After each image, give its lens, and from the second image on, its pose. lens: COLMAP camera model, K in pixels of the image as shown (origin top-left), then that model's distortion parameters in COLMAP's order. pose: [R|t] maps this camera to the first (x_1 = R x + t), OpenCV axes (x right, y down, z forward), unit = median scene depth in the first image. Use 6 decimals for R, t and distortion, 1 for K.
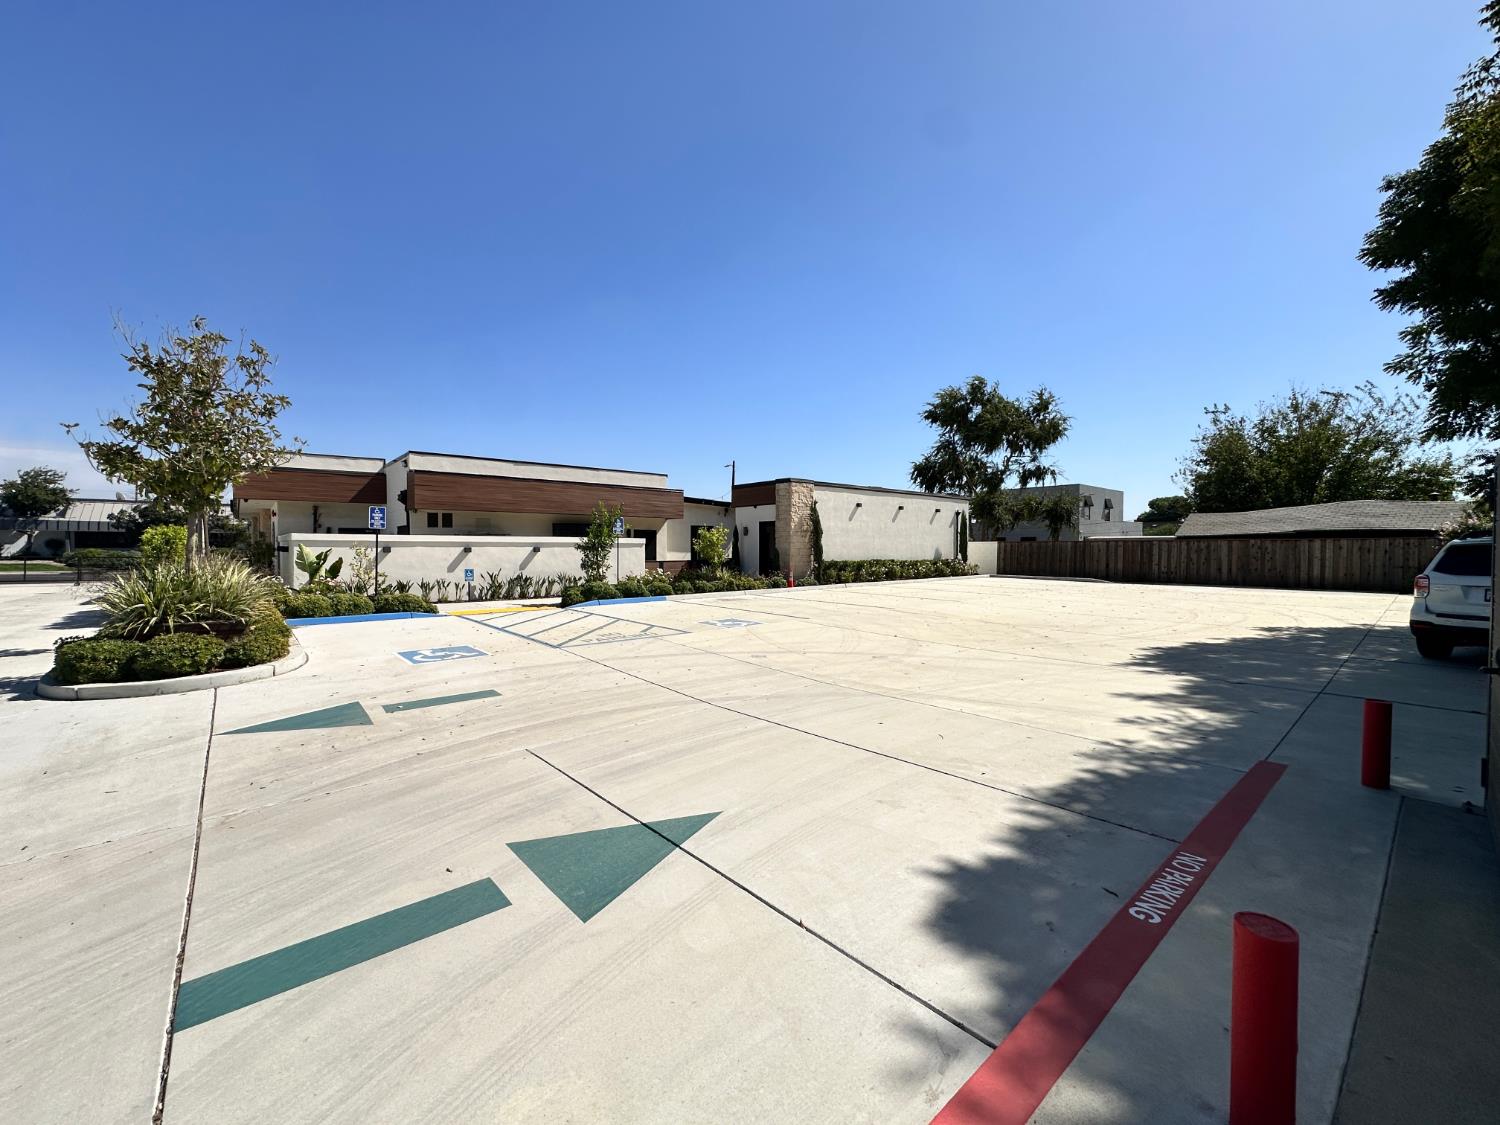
lens RADIAL K [[600.4, 0, 750.9], [0, 600.4, 556.4], [0, 0, 1]] dist [-0.003657, -0.000340]
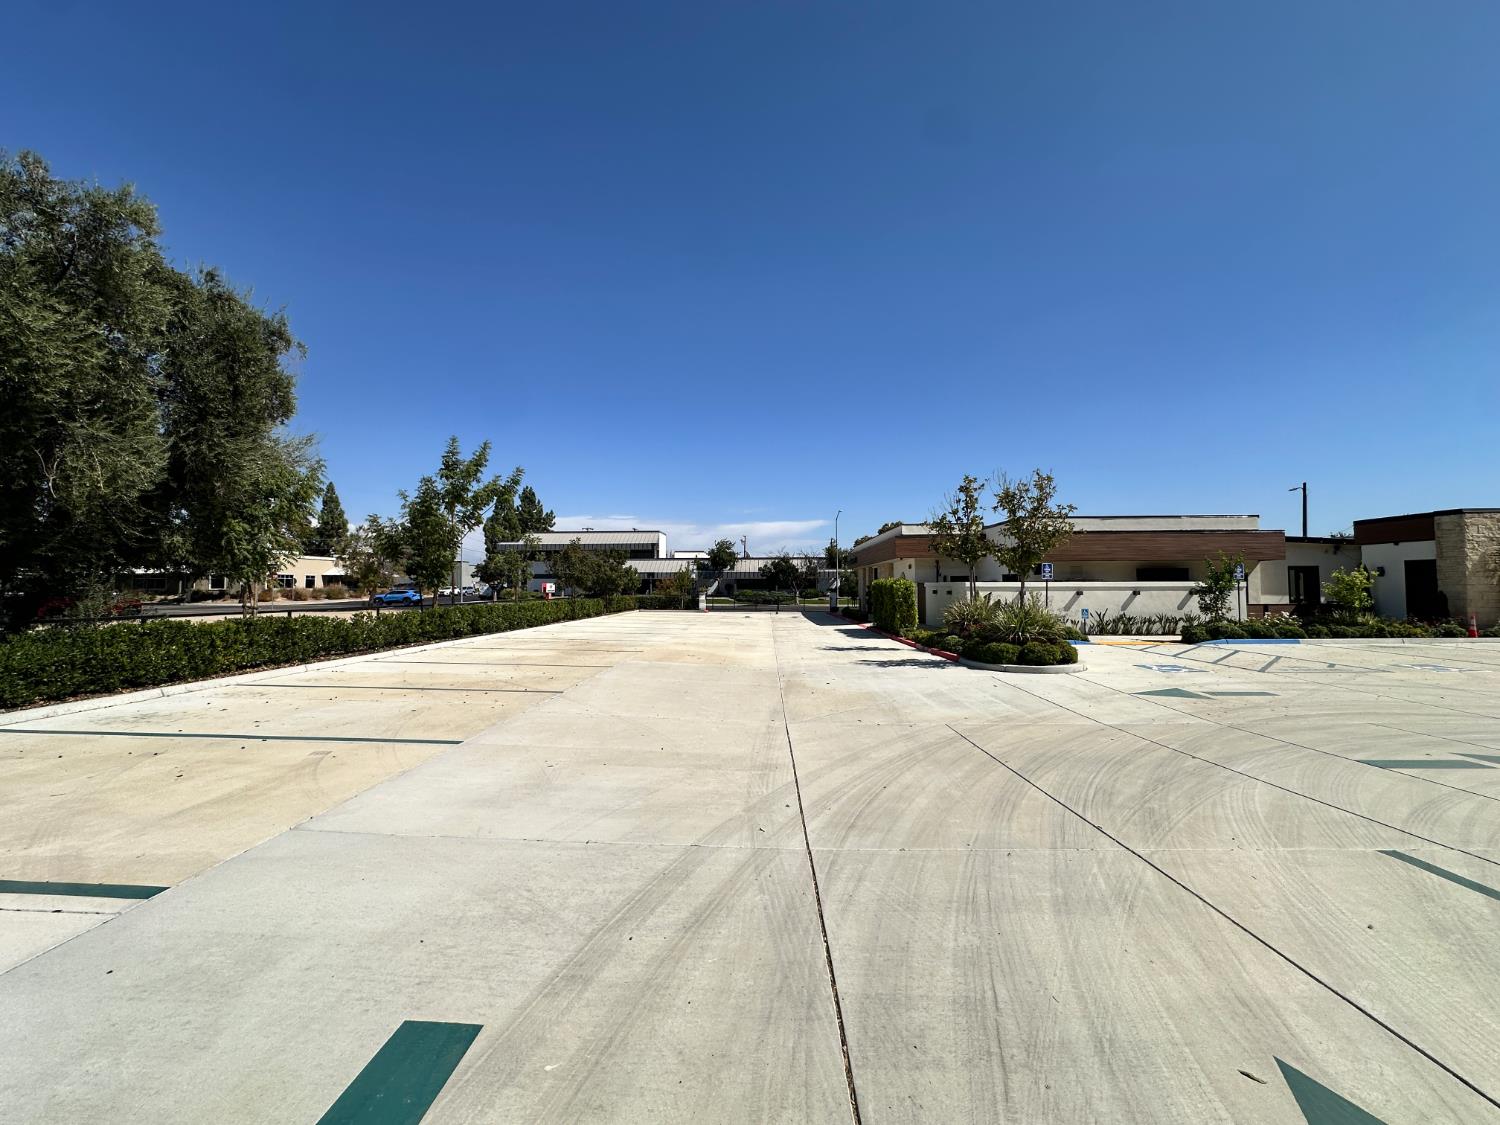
lens RADIAL K [[600.4, 0, 748.5], [0, 600.4, 569.5], [0, 0, 1]] dist [-0.003657, -0.000340]
pose [[0.742400, -0.022671, -0.669573, -0.130571], [-0.006685, 0.999127, -0.041241, -0.003267], [0.669924, 0.035094, 0.741600, -0.329640]]
